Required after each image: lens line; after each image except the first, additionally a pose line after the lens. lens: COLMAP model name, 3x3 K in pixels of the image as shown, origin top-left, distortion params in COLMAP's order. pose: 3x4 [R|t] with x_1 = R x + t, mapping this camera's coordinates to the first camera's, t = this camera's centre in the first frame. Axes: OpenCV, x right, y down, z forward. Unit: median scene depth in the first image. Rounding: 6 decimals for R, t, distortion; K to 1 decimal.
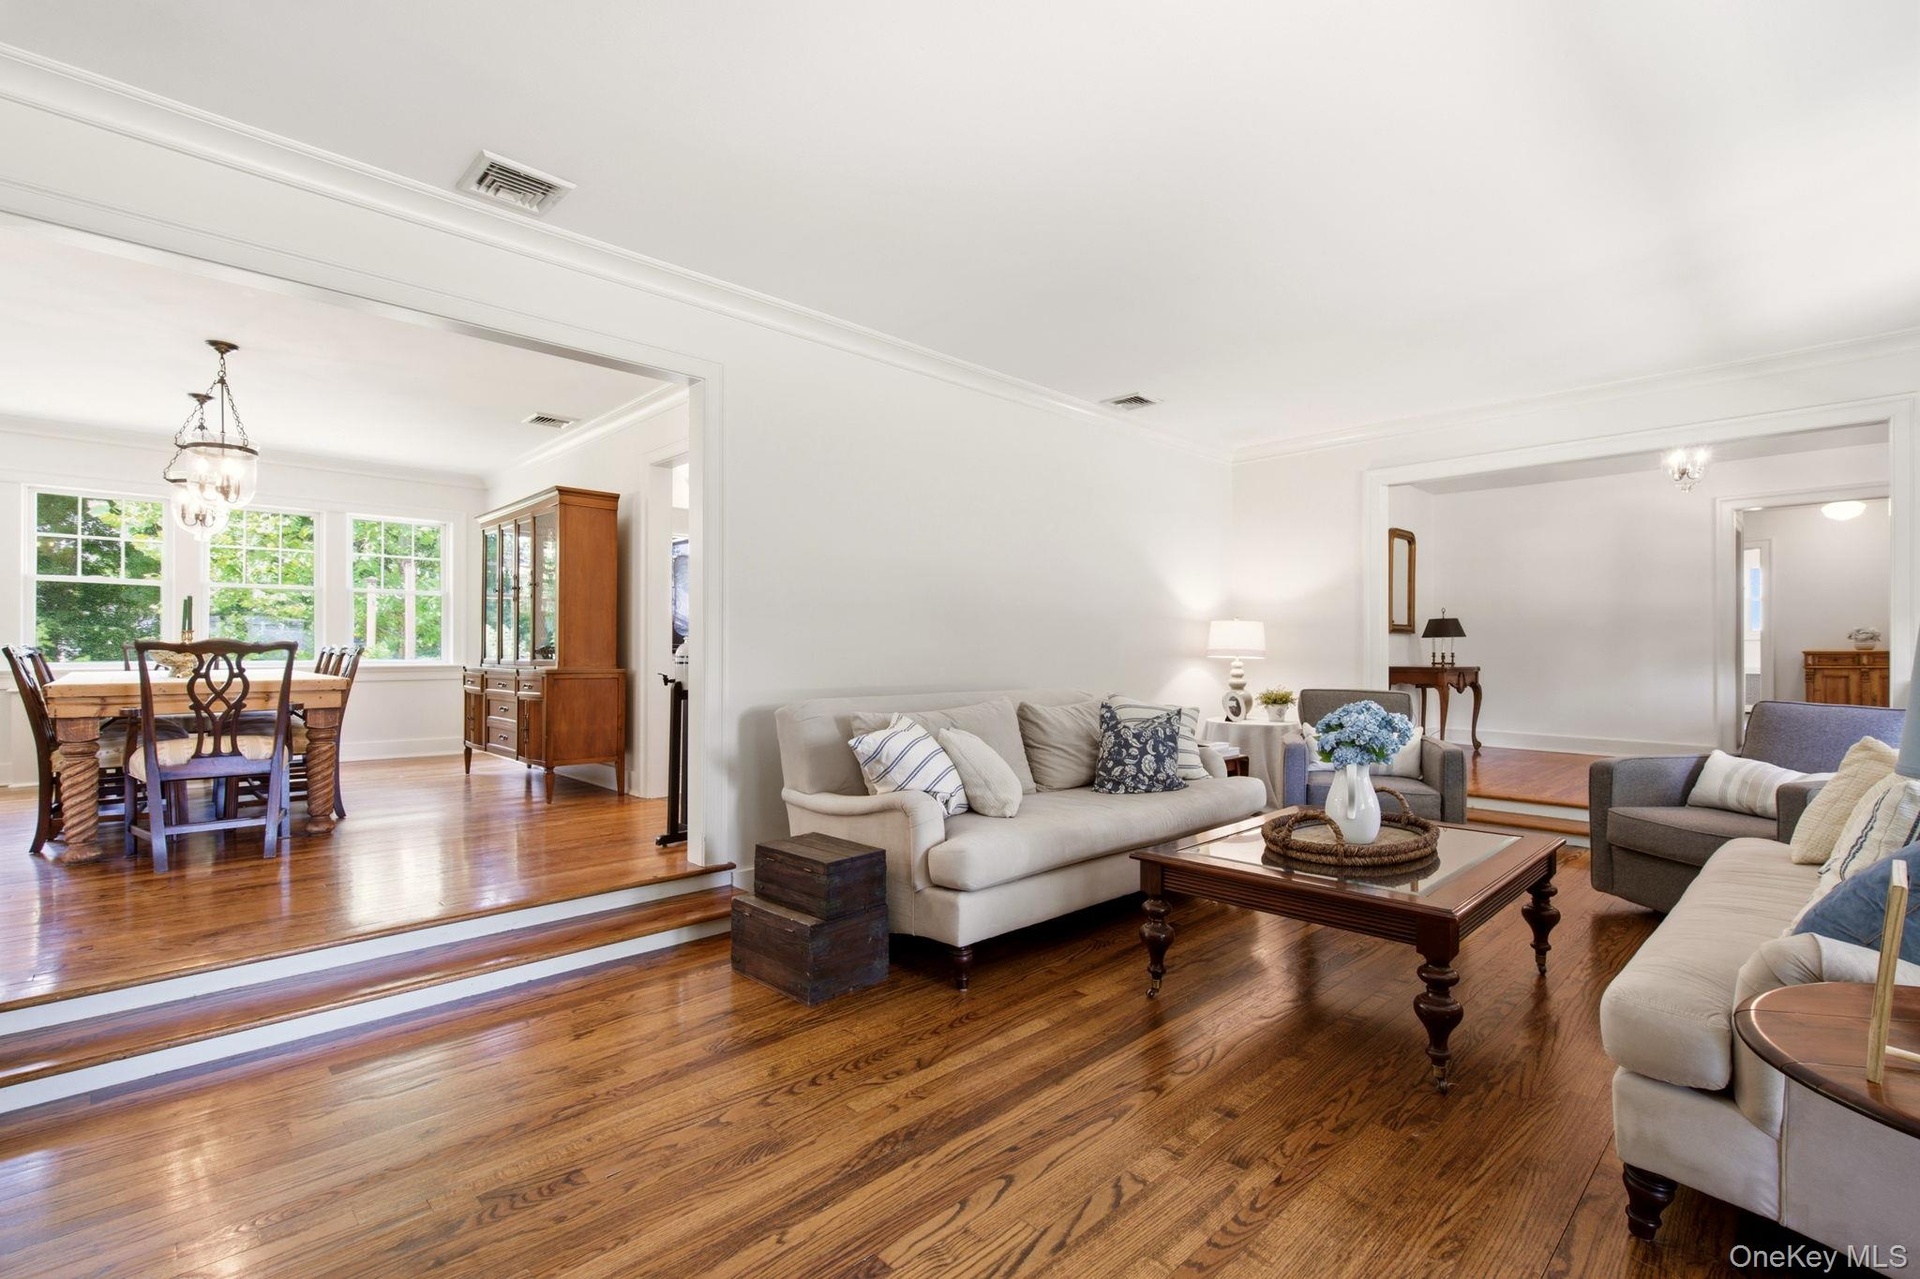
lens RADIAL K [[890.3, 0, 952.3], [0, 890.3, 634.8], [0, 0, 1]] dist [0.001890, 0.000577]
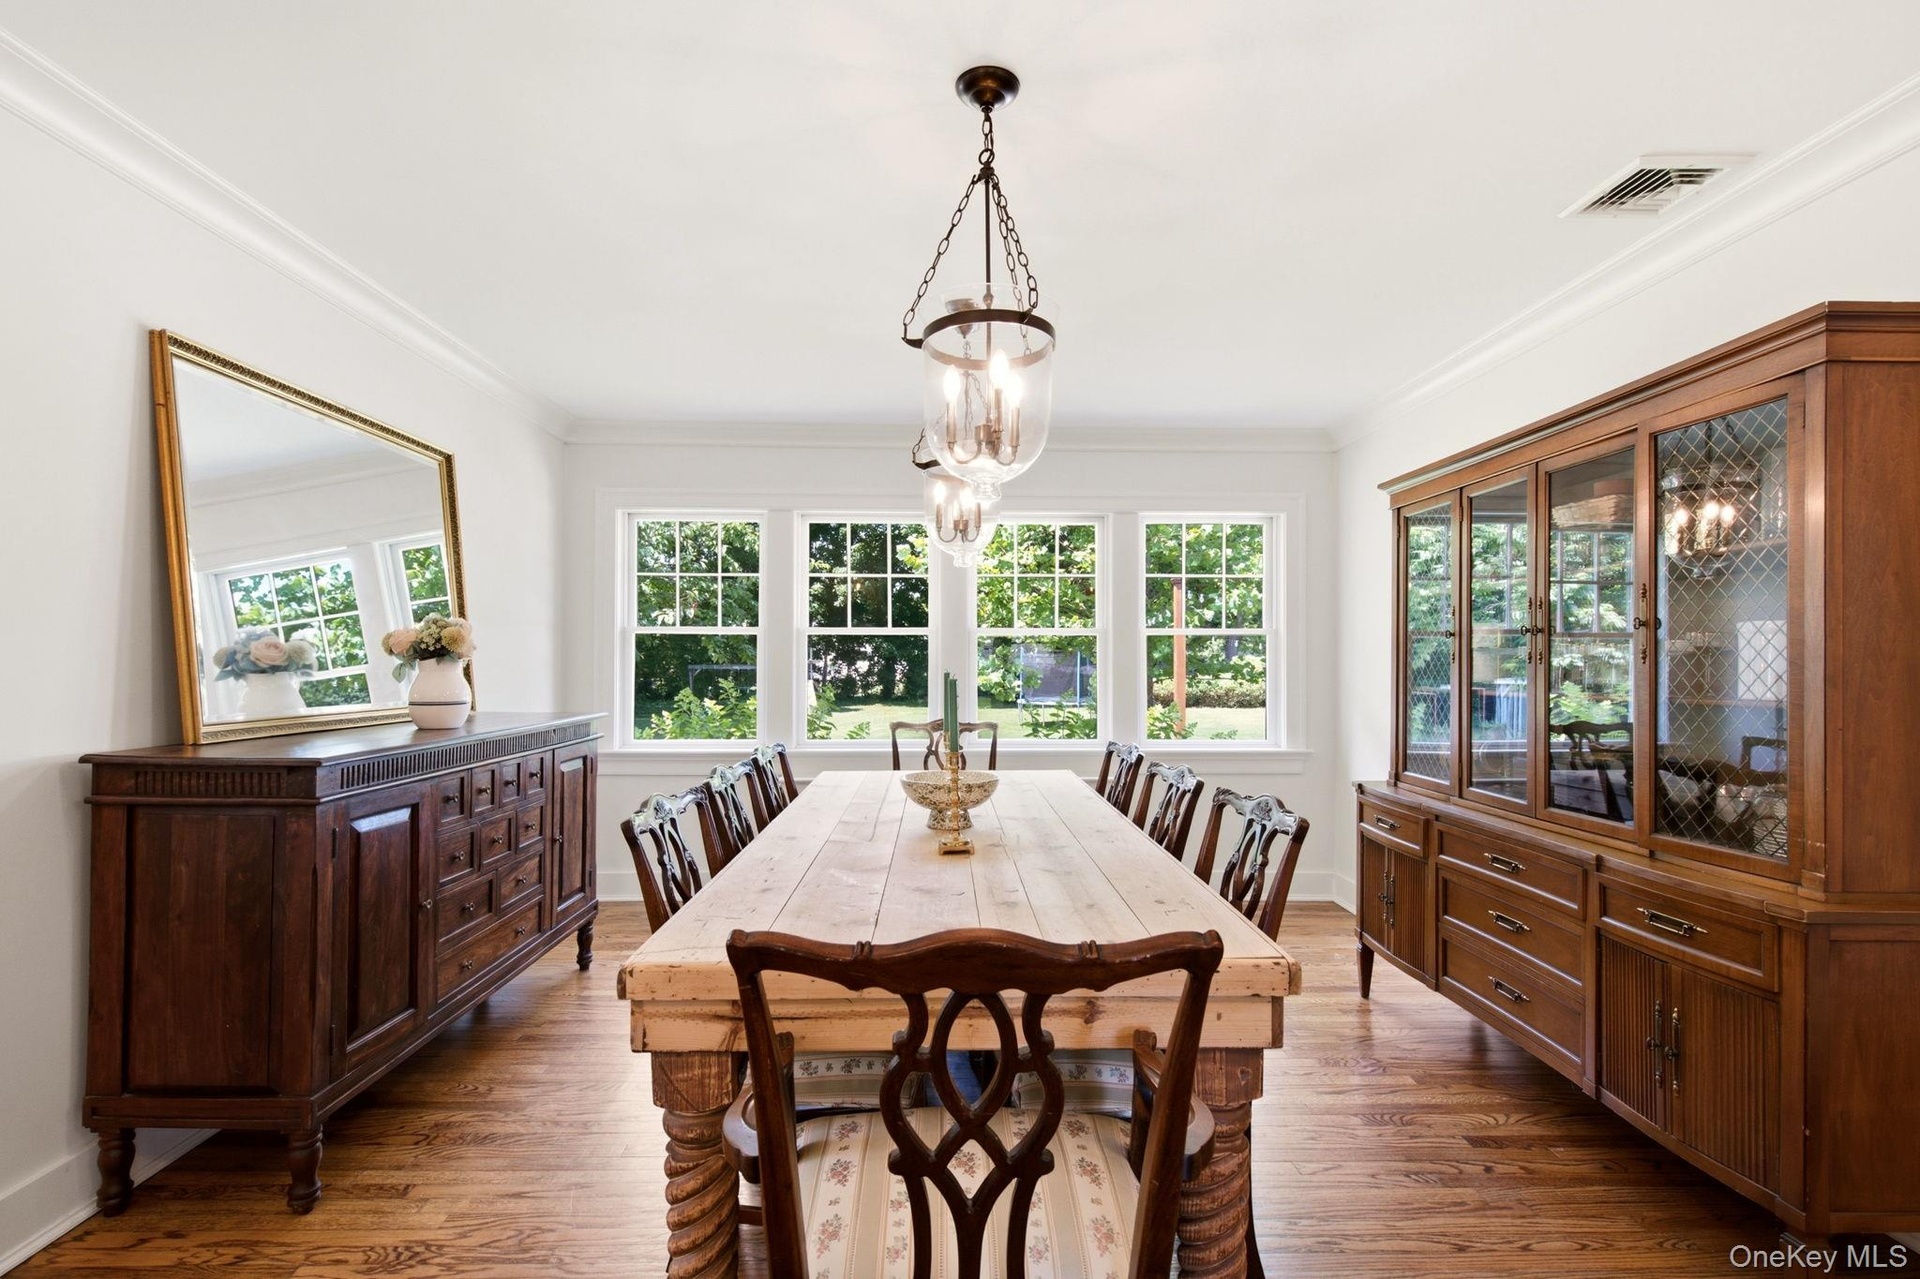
lens RADIAL K [[890.3, 0, 952.3], [0, 890.3, 634.8], [0, 0, 1]] dist [0.001890, 0.000577]
pose [[0.743092, -0.009077, -0.669127, -0.553040], [0.001513, 0.999928, -0.011884, -0.064425], [0.669187, 0.007819, 0.743053, 0.680415]]
